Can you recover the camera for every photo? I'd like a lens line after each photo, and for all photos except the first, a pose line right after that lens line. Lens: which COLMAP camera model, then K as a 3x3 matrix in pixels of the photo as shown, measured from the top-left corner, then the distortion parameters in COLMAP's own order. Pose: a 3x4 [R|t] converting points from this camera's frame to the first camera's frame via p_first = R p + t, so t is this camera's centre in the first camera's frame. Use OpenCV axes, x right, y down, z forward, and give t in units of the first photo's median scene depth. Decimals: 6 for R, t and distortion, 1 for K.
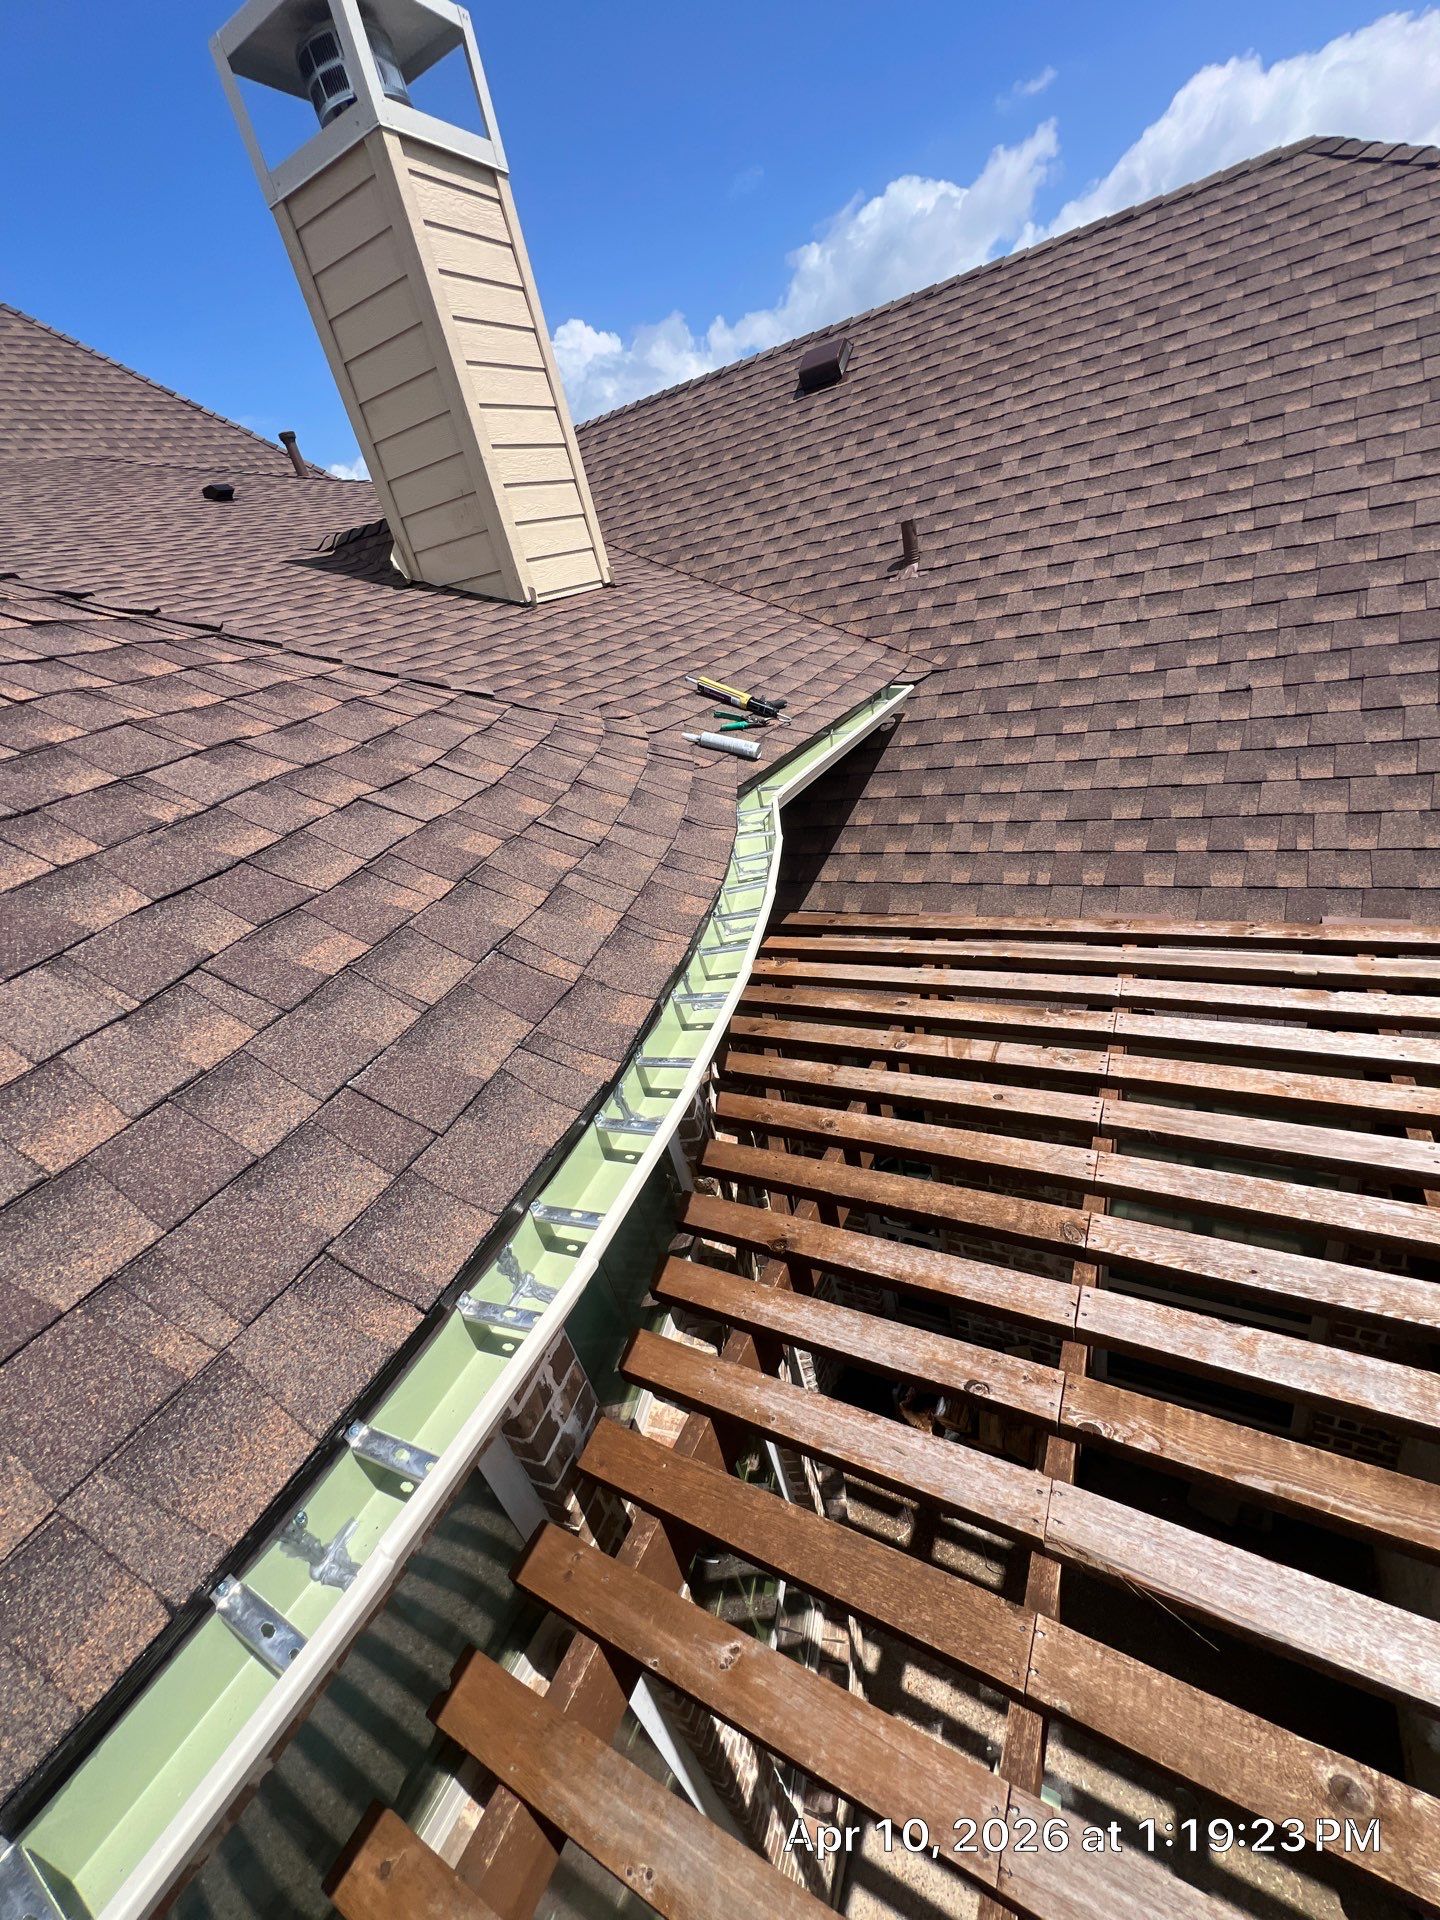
lens RADIAL K [[767.2, 0, 723.0], [0, 767.2, 951.9], [0, 0, 1]] dist [-0.001867, 0.000163]
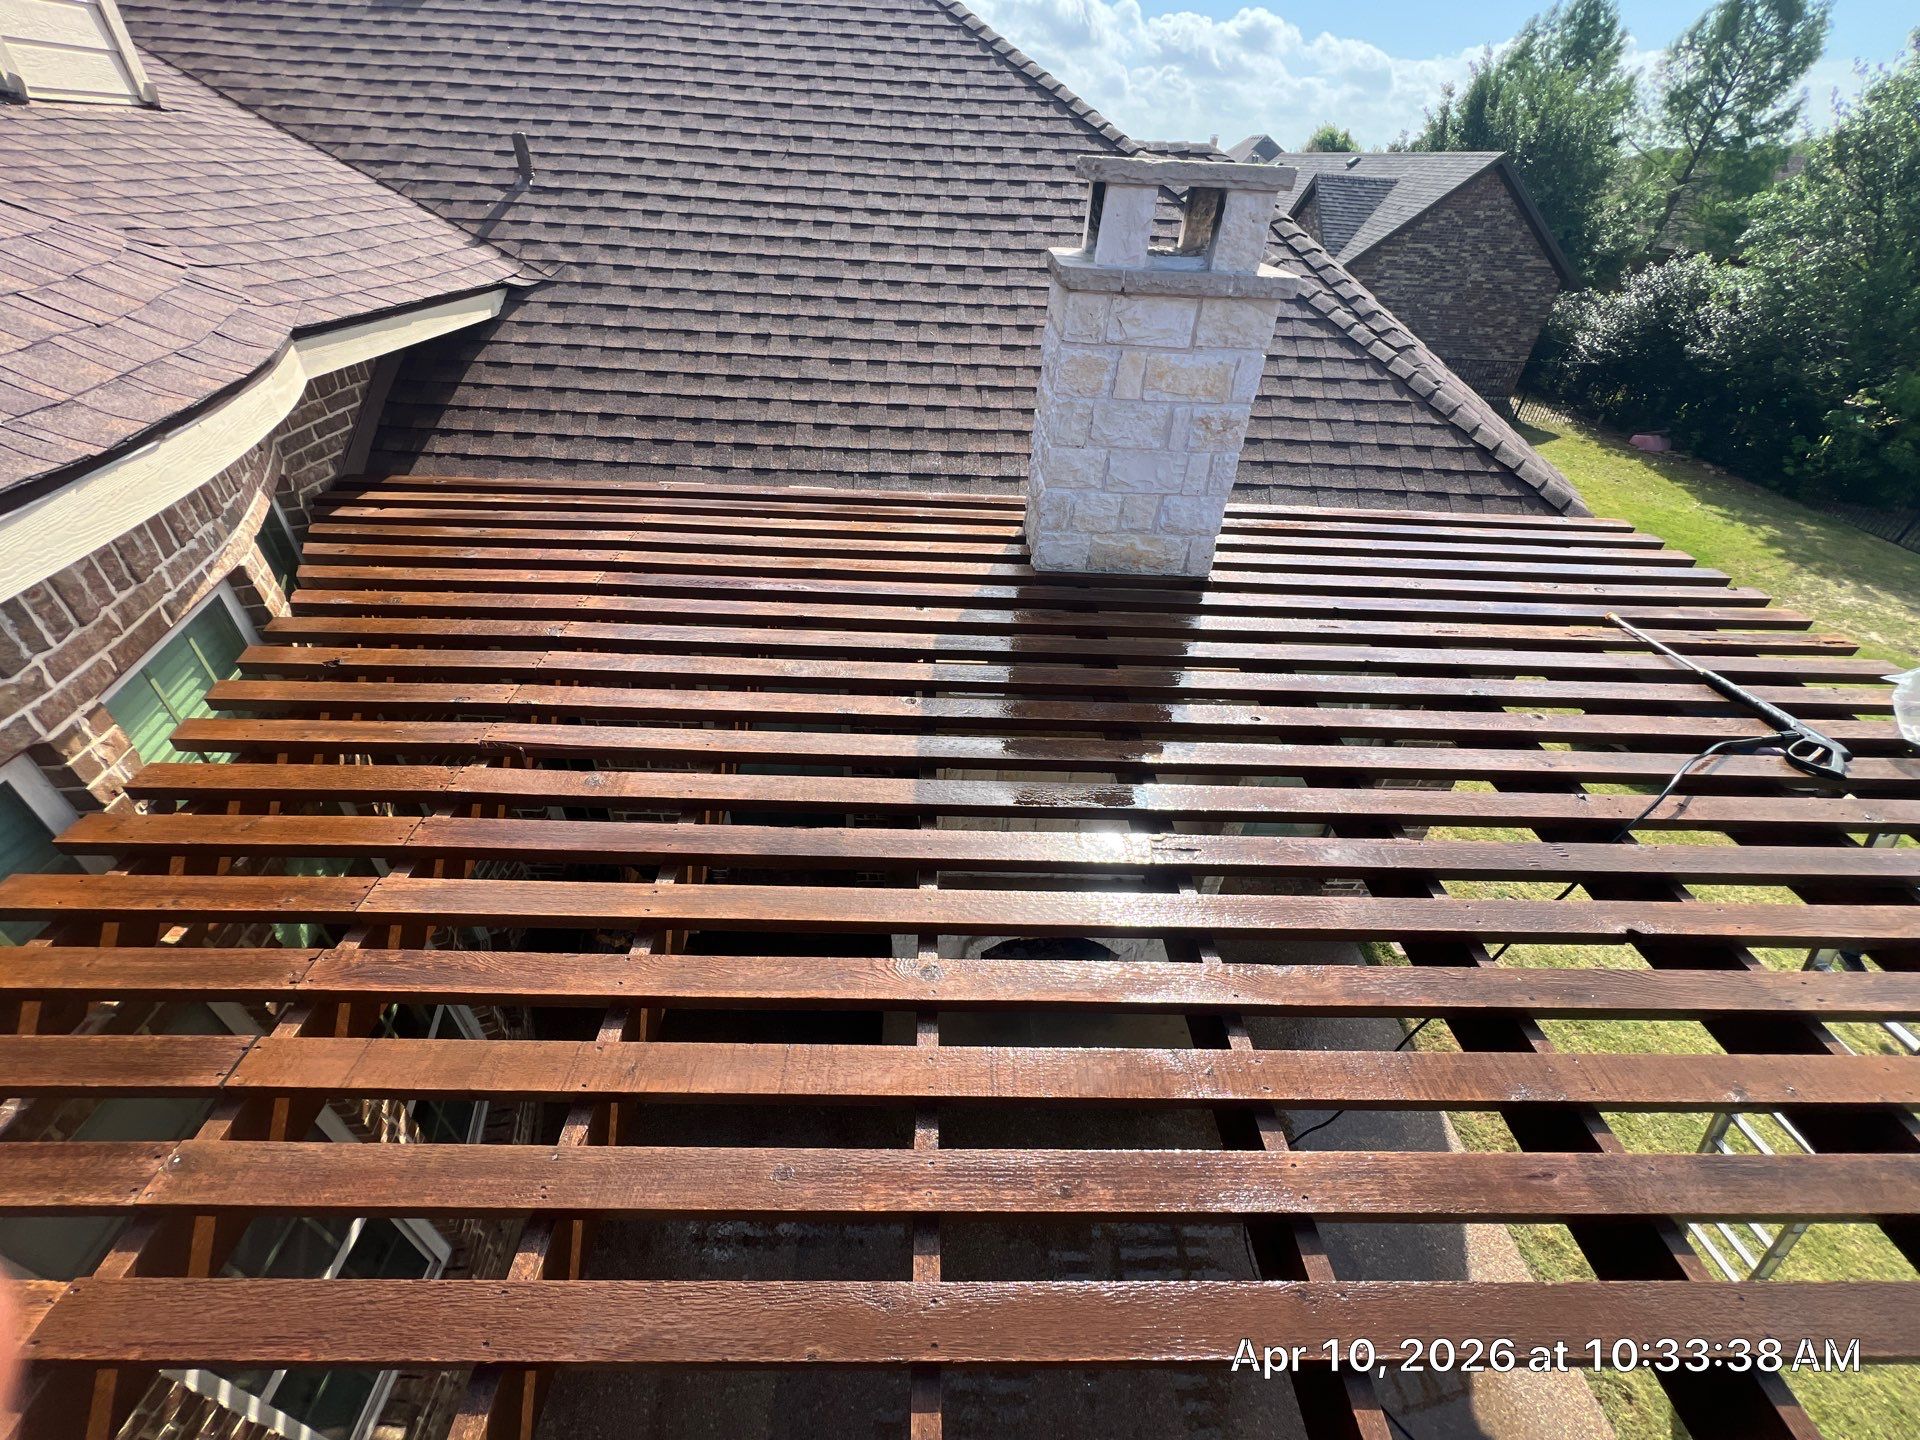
lens RADIAL K [[767.2, 0, 950.8], [0, 767.2, 715.2], [0, 0, 1]] dist [-0.001867, 0.000163]
pose [[0.843266, -0.075579, 0.532156, 0.147101], [0.018415, 0.993546, 0.111927, 0.189385], [-0.537181, -0.084584, 0.839215, -0.403229]]
